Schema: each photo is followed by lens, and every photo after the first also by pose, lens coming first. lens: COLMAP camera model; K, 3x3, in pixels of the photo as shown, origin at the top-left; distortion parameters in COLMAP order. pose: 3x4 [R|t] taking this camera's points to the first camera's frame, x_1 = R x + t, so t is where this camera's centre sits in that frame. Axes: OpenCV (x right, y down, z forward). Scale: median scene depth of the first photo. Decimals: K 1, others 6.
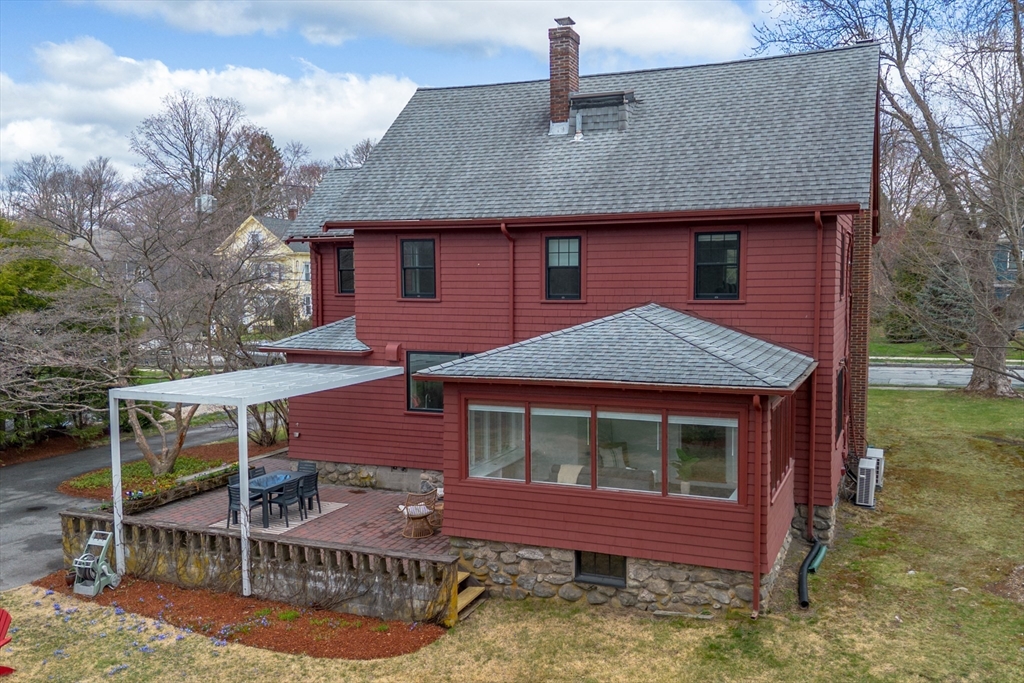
lens RADIAL K [[826.4, 0, 515.7], [0, 826.4, 352.2], [0, 0, 1]] dist [0.082388, -0.002889]
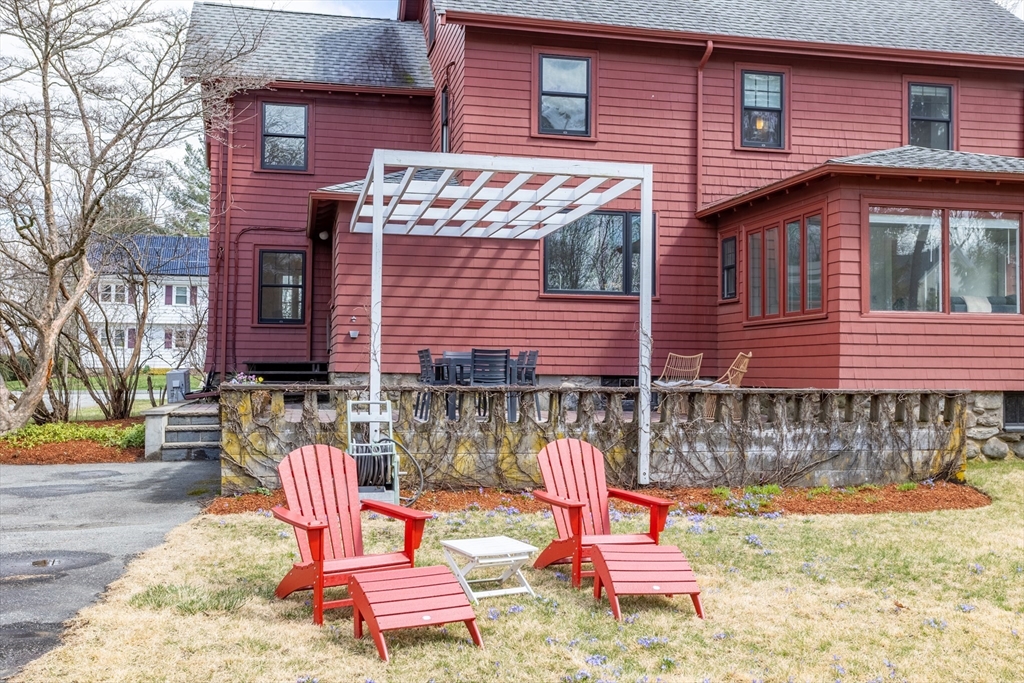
lens RADIAL K [[970.8, 0, 512.0], [0, 970.8, 341.5], [0, 0, 1]] dist [0.069552, -0.005163]
pose [[0.820845, 0.032352, 0.570234, -0.733697], [0.030395, 0.994505, -0.100176, 0.228279], [-0.570342, 0.099561, 0.815351, 0.410086]]
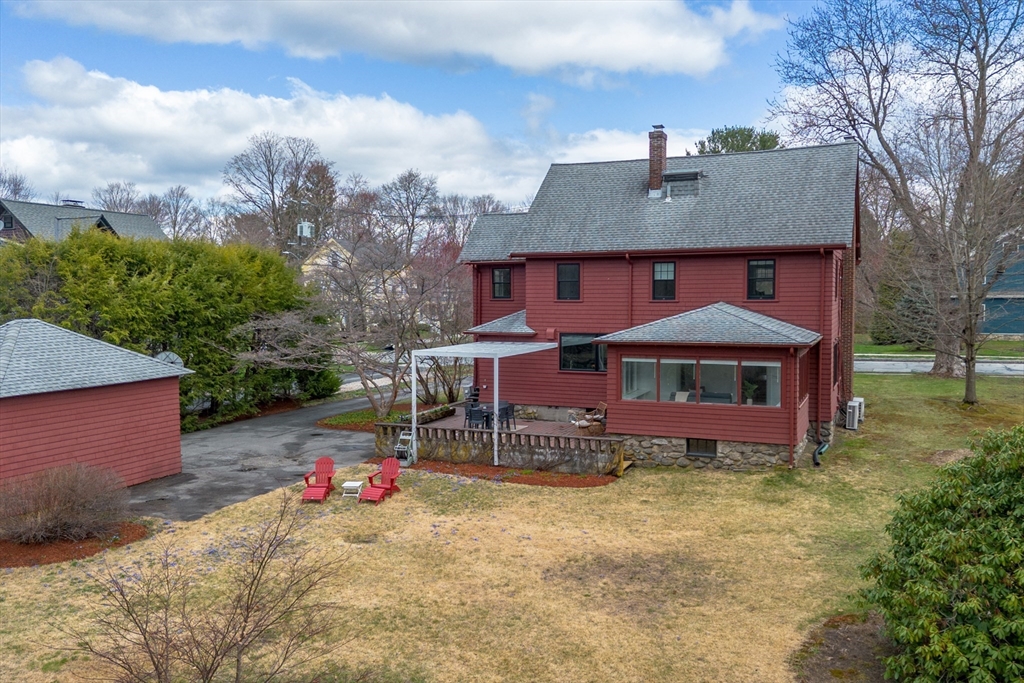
lens RADIAL K [[773.9, 0, 512.0], [0, 773.9, 341.5], [0, 0, 1]] dist [0.088136, -0.003402]
pose [[0.999860, 0.002260, -0.016580, -0.234139], [-0.002673, 0.999686, -0.024920, 0.061944], [0.016518, 0.024961, 0.999552, -0.581101]]
